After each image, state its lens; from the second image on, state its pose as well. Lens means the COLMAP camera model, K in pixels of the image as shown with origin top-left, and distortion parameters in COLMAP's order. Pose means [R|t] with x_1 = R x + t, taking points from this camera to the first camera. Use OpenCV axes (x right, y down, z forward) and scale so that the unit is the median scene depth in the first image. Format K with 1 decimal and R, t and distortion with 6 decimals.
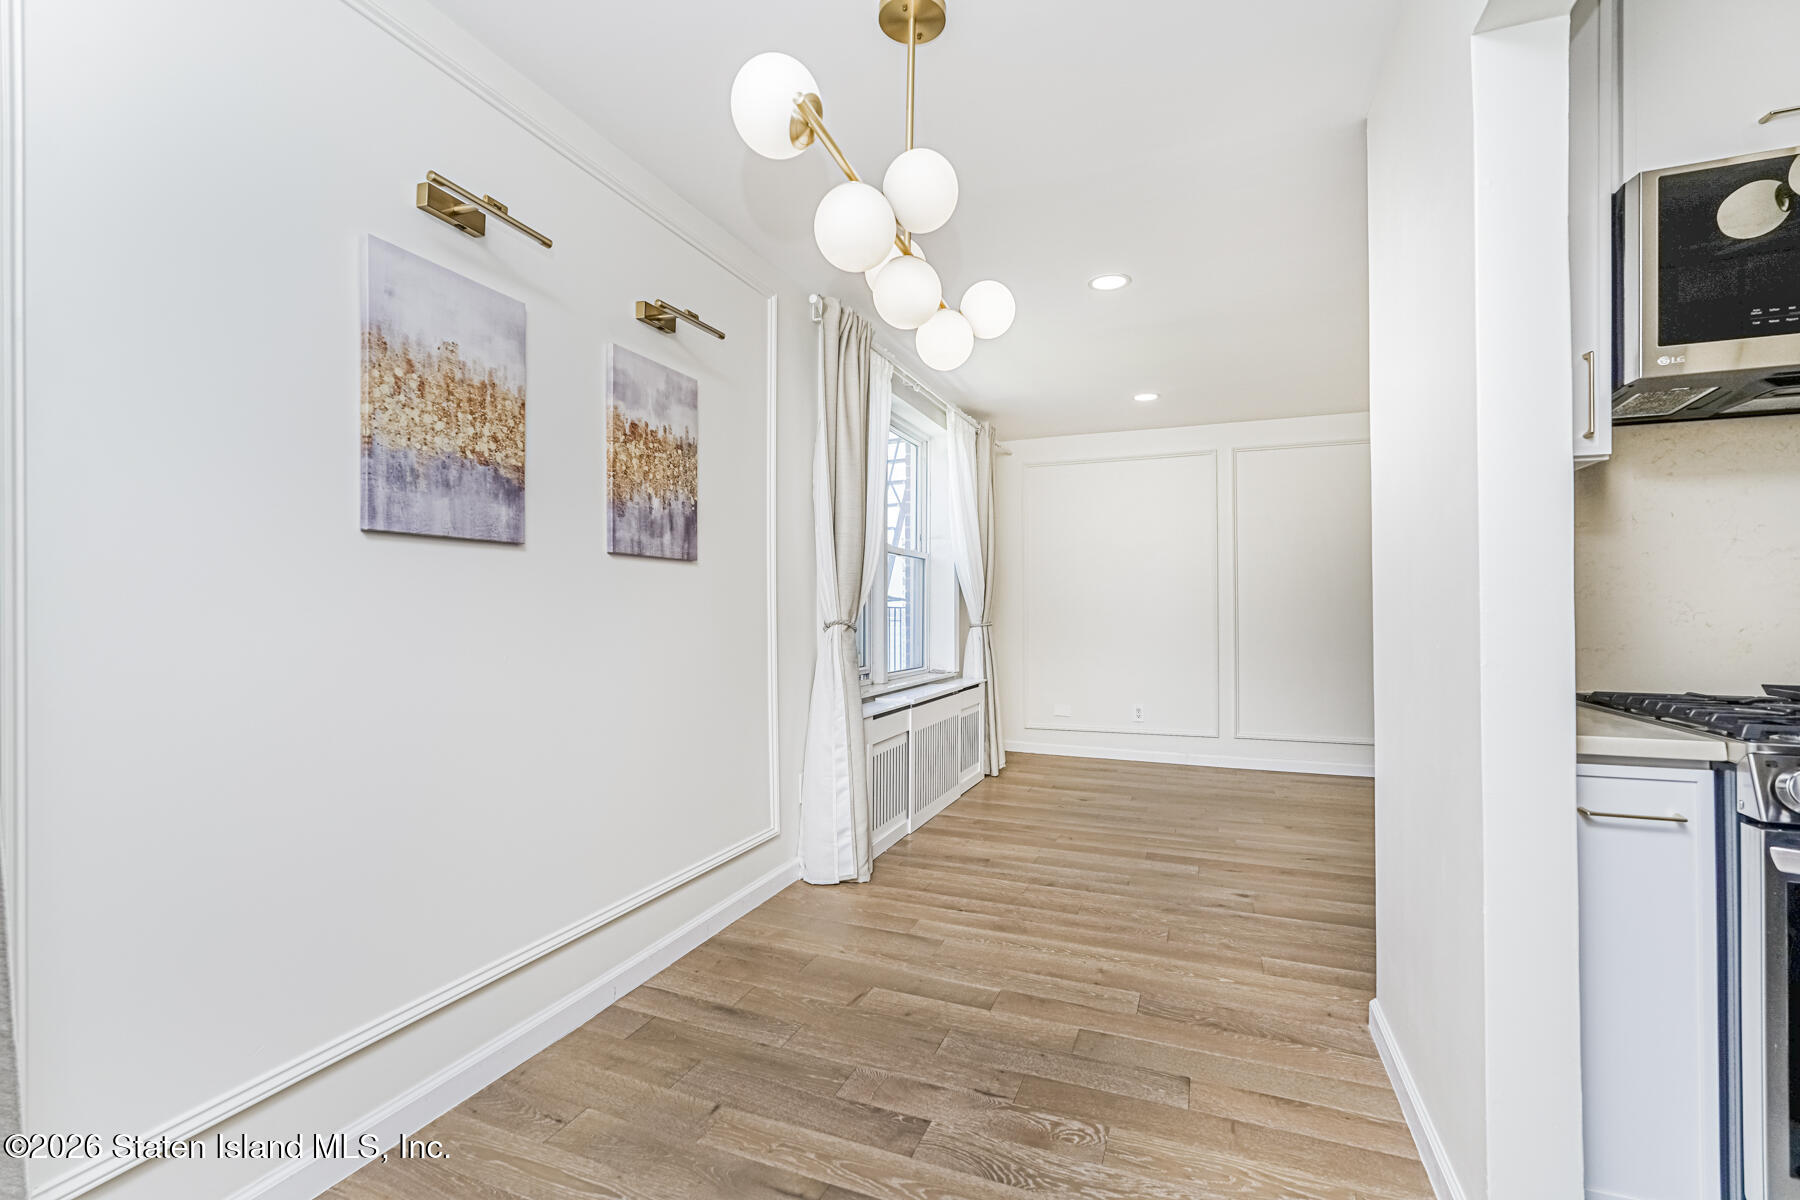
lens RADIAL K [[792.8, 0, 900.0], [0, 792.8, 606.7], [0, 0, 1]] dist [-0.020802, 0.015502]
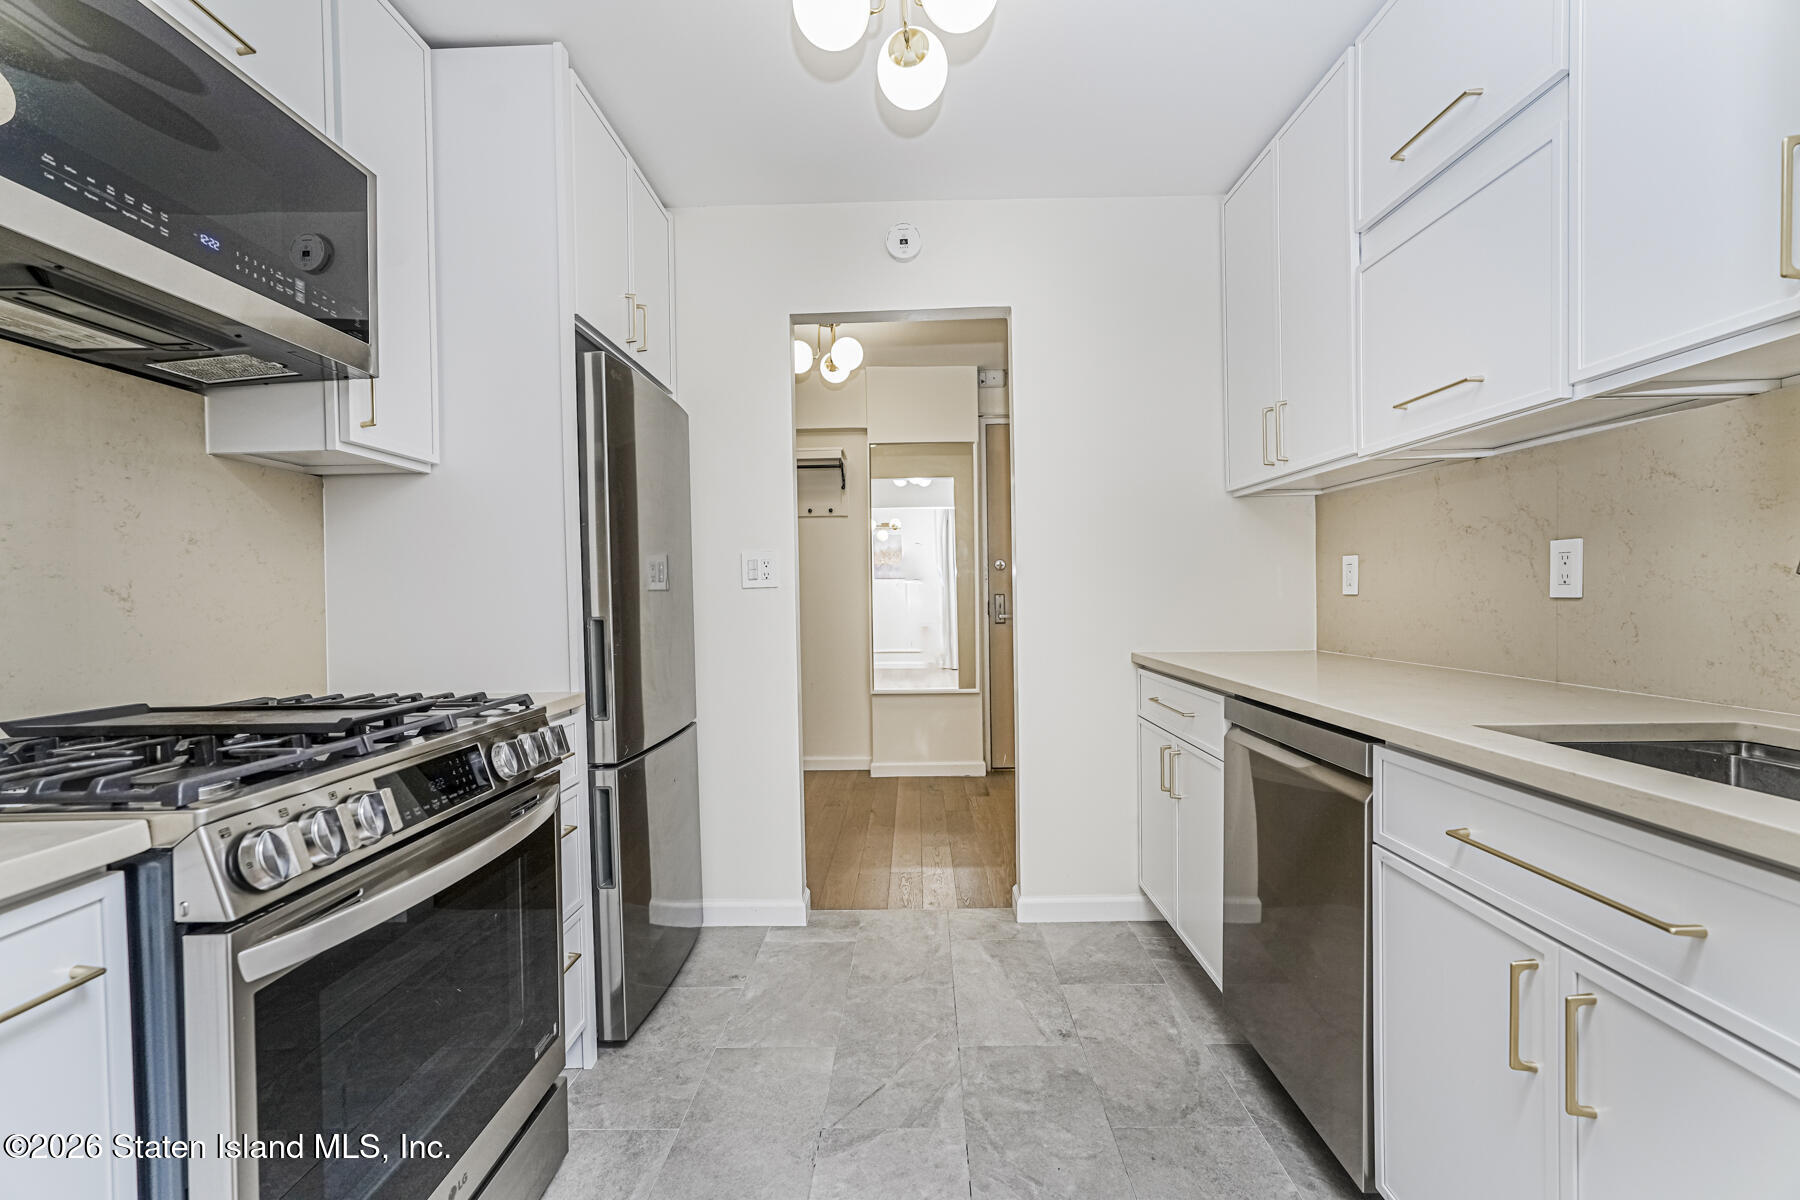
lens RADIAL K [[792.6, 0, 900.8], [0, 792.6, 607.1], [0, 0, 1]] dist [-0.016182, 0.008544]
pose [[-0.348176, -0.006481, 0.937407, 0.135065], [0.013004, 0.999846, 0.011742, 0.001249], [-0.937339, 0.016278, -0.348039, 0.355541]]
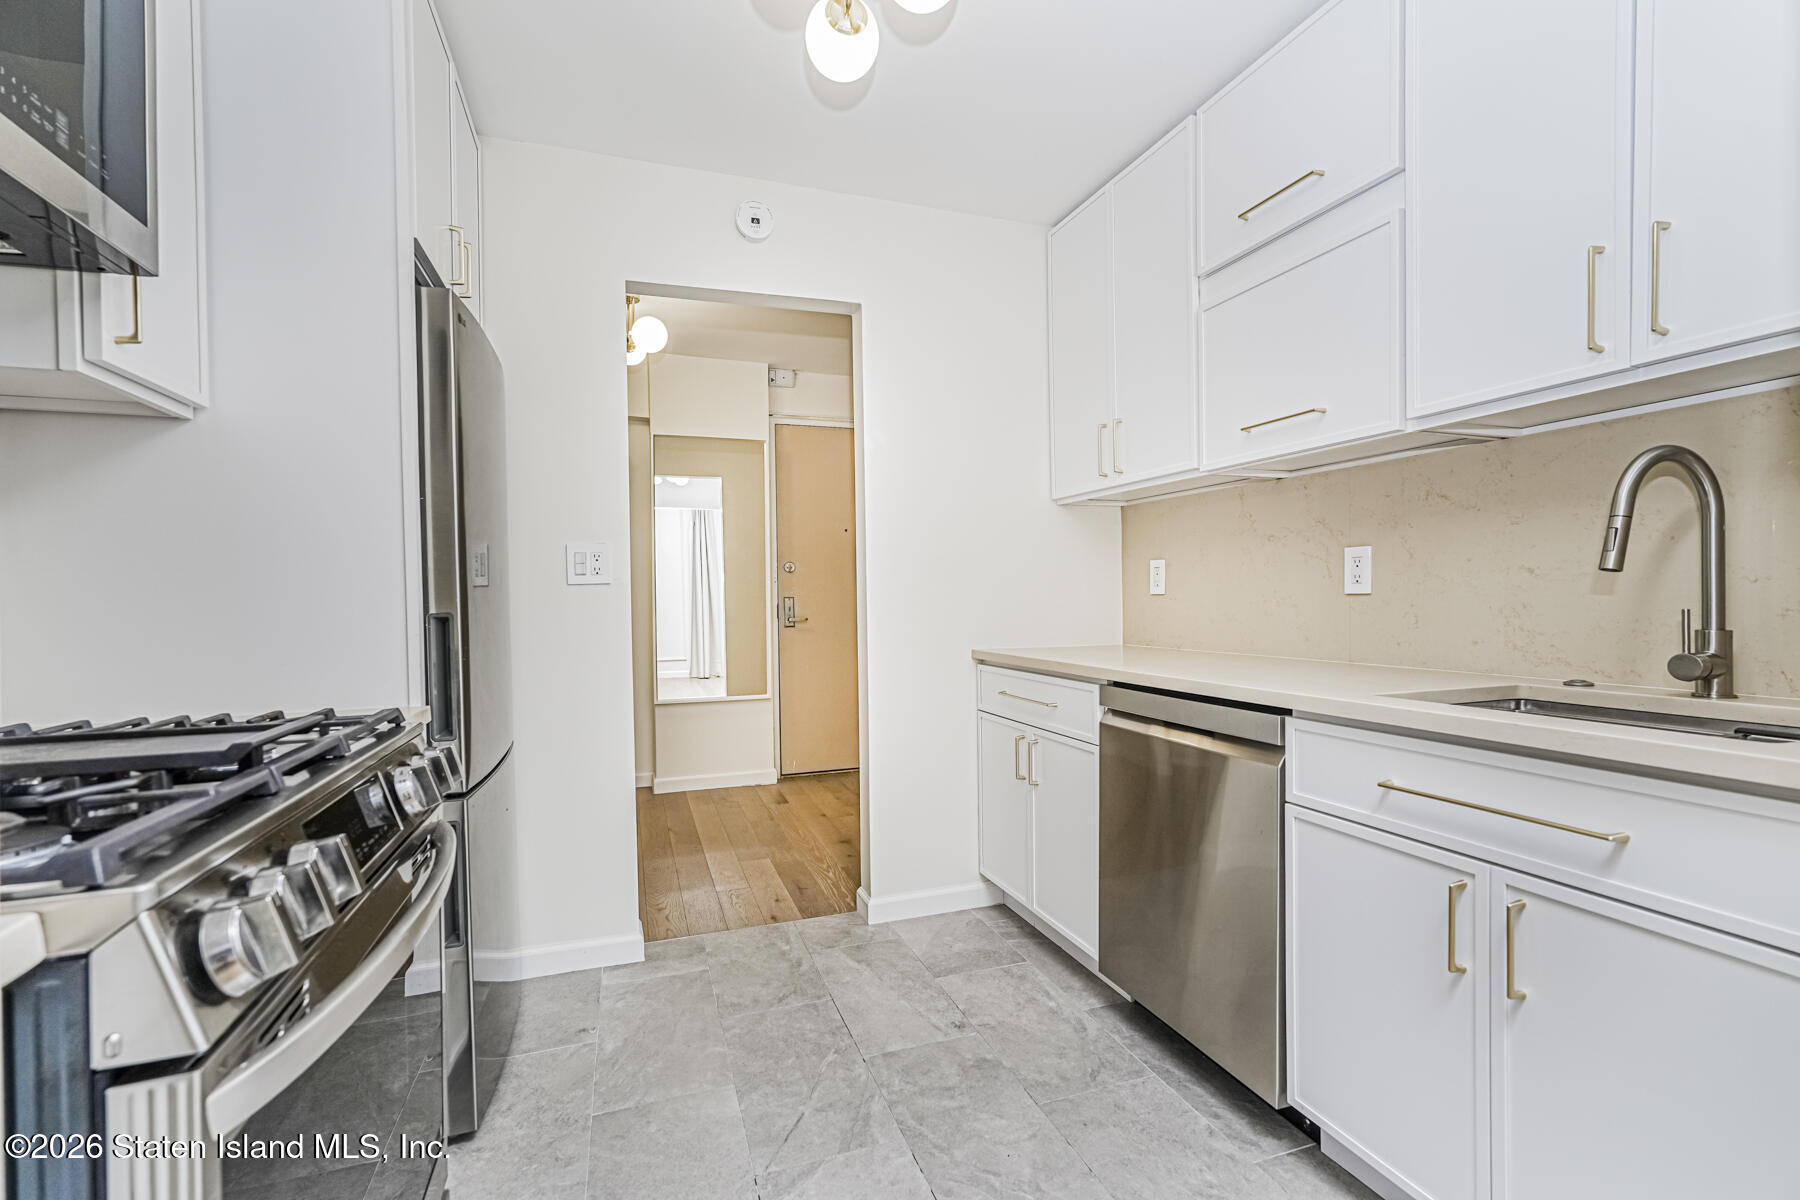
lens RADIAL K [[792.6, 0, 900.8], [0, 792.6, 607.1], [0, 0, 1]] dist [-0.016182, 0.008544]
pose [[-0.652904, 0.003558, 0.757432, 0.258176], [0.011775, 0.999916, 0.005453, 0.012925], [-0.757349, 0.012479, -0.652891, 0.507773]]
